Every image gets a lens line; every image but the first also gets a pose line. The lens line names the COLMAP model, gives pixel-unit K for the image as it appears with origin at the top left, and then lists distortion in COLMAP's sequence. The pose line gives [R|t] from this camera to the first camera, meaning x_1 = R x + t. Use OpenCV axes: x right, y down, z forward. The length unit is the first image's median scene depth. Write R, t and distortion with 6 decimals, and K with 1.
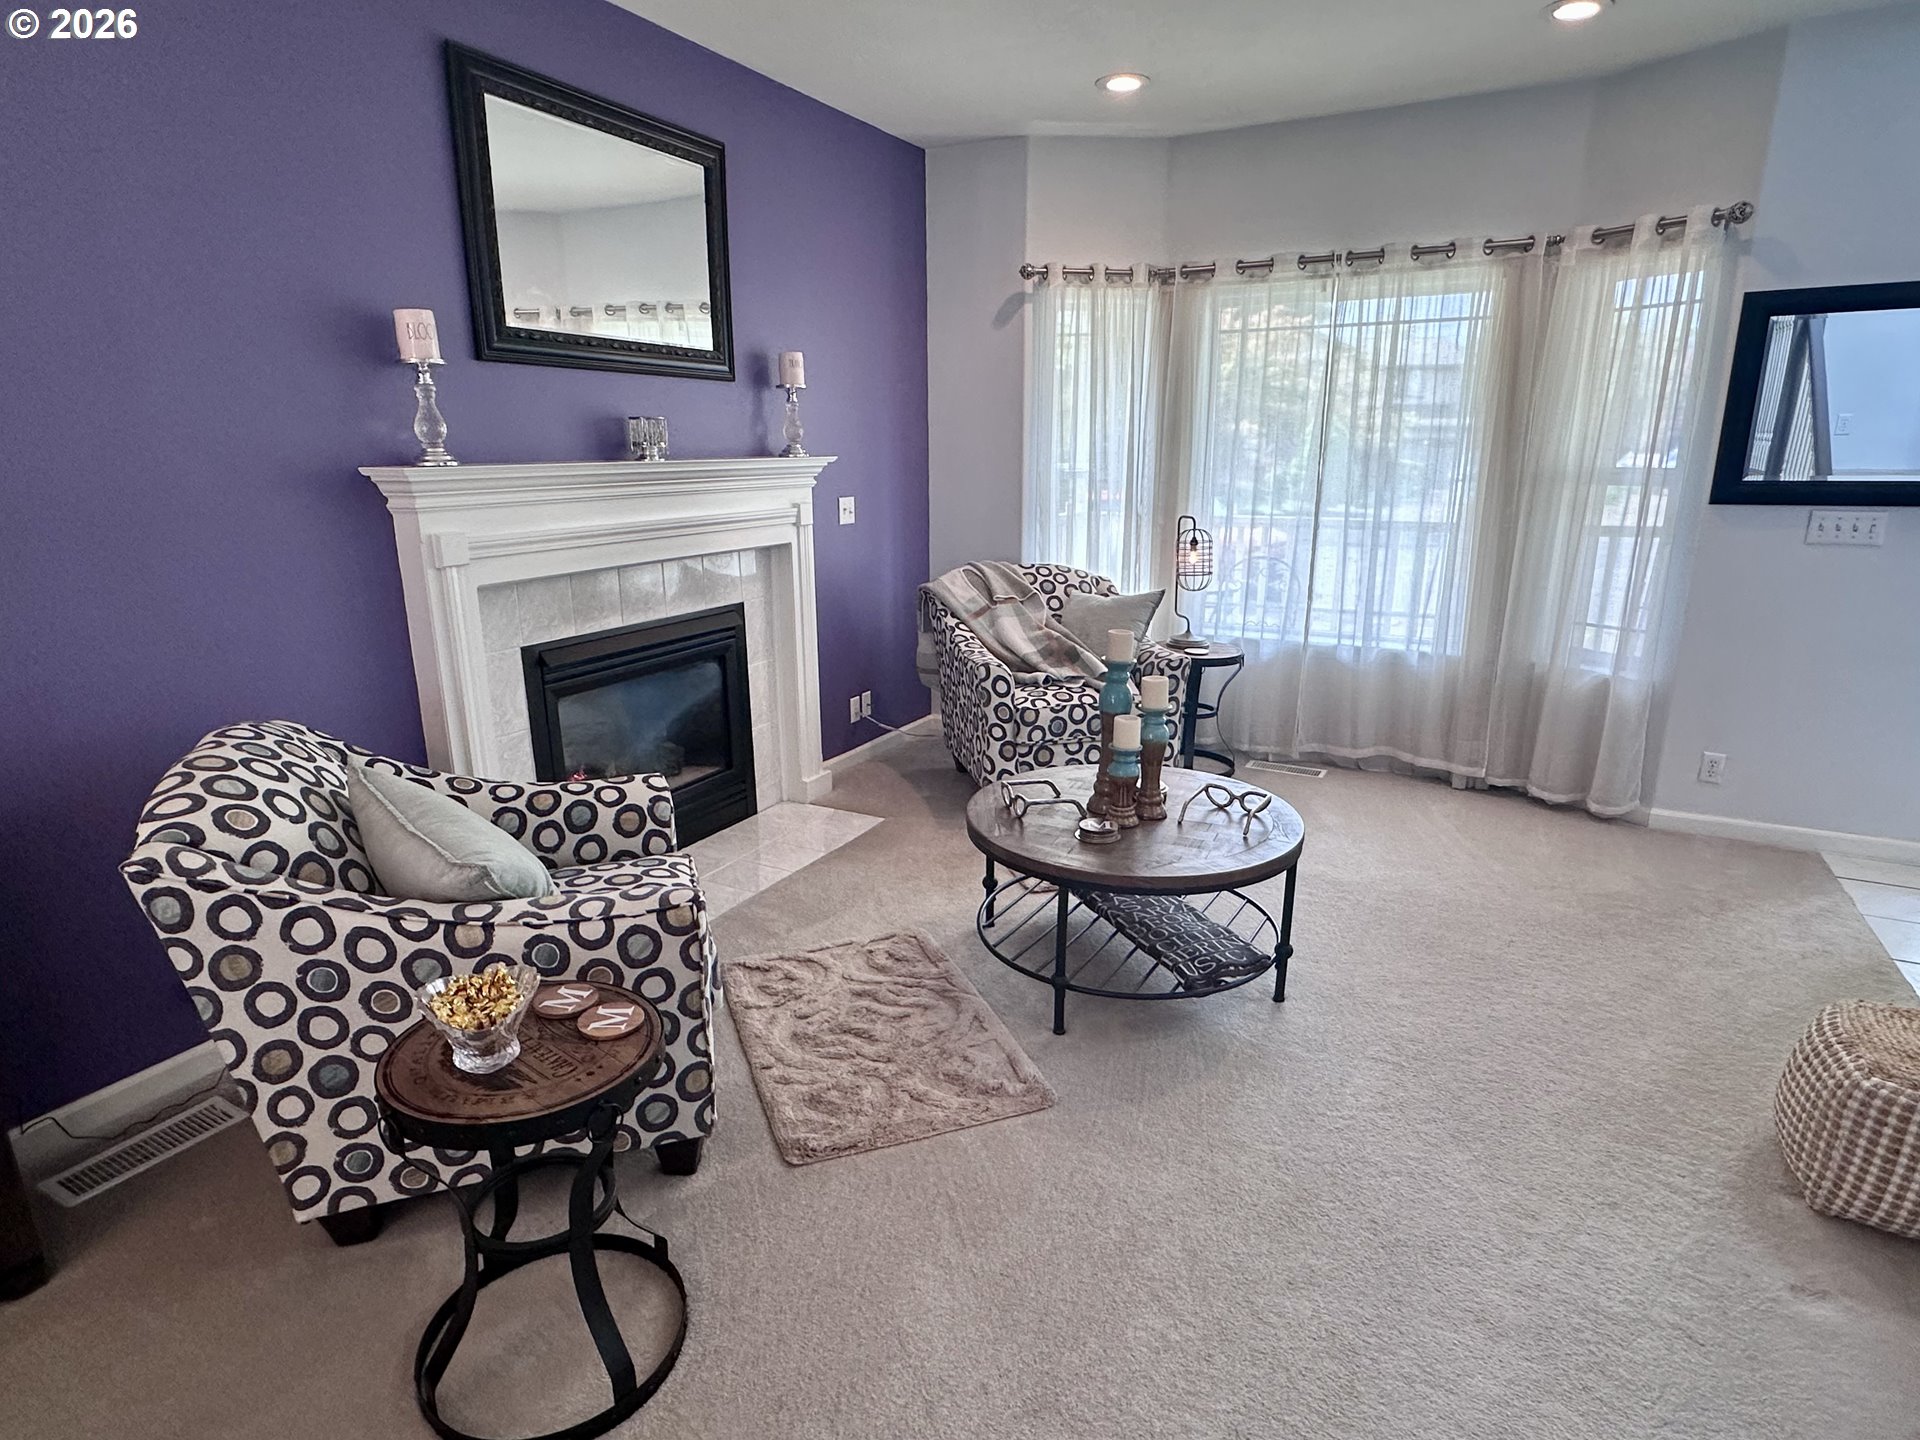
lens RADIAL K [[1034.3, 0, 977.1], [0, 1034.3, 728.7], [0, 0, 1]] dist [-0.003549, 0.002205]
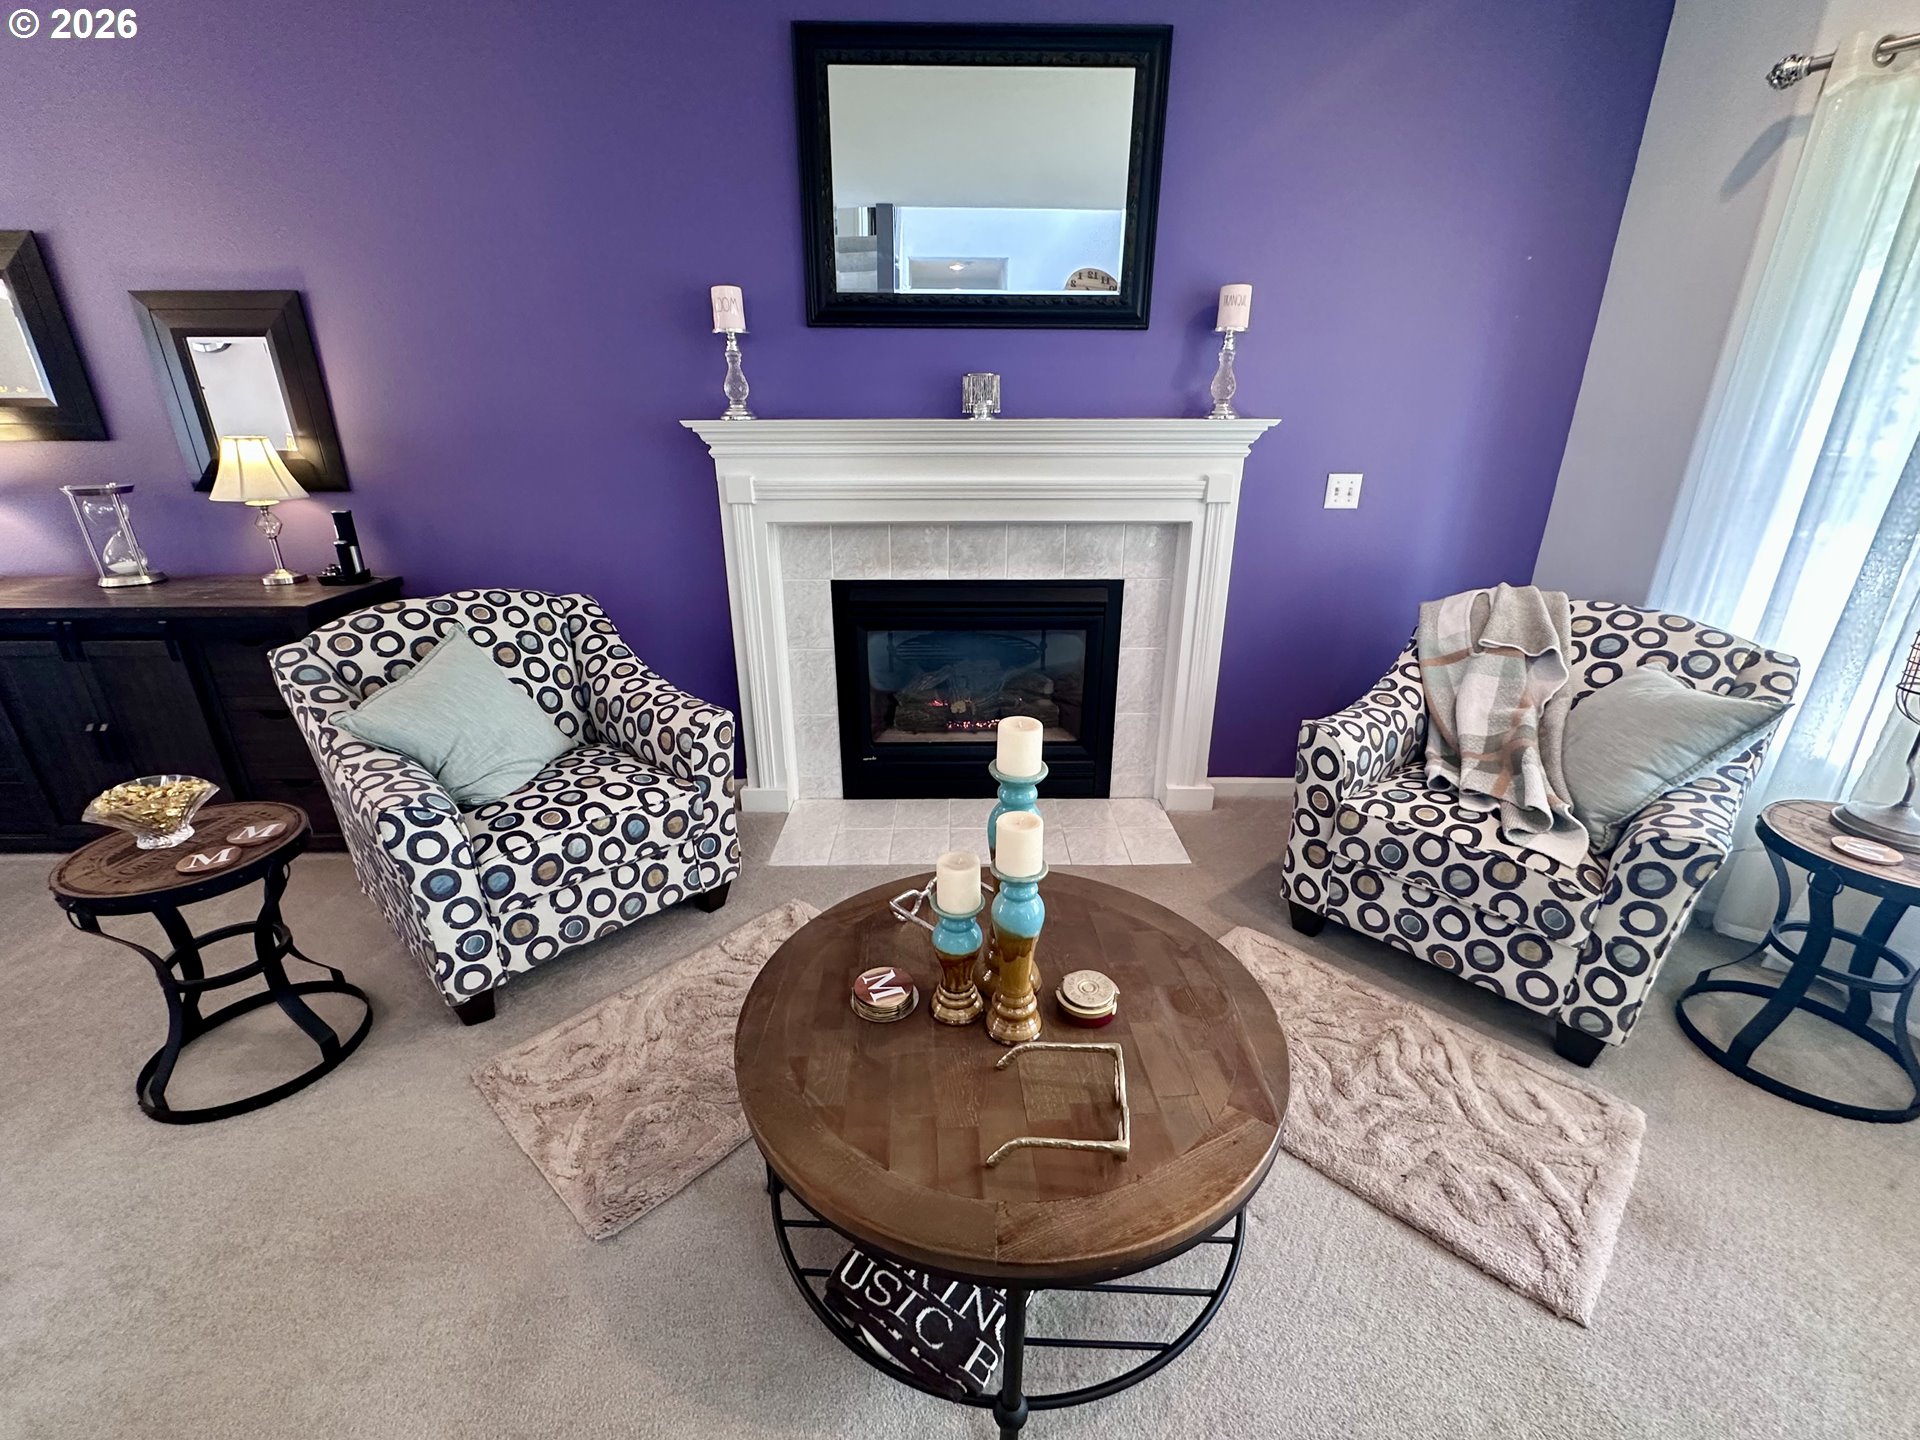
lens RADIAL K [[818.7, 0, 967.5], [0, 818.7, 727.3], [0, 0, 1]] dist [-0.002221, -0.000078]
pose [[0.468925, 0.322500, -0.822255, 0.422762], [-0.236788, 0.942779, 0.234733, -0.162442], [0.850906, 0.084629, 0.518456, 0.606736]]
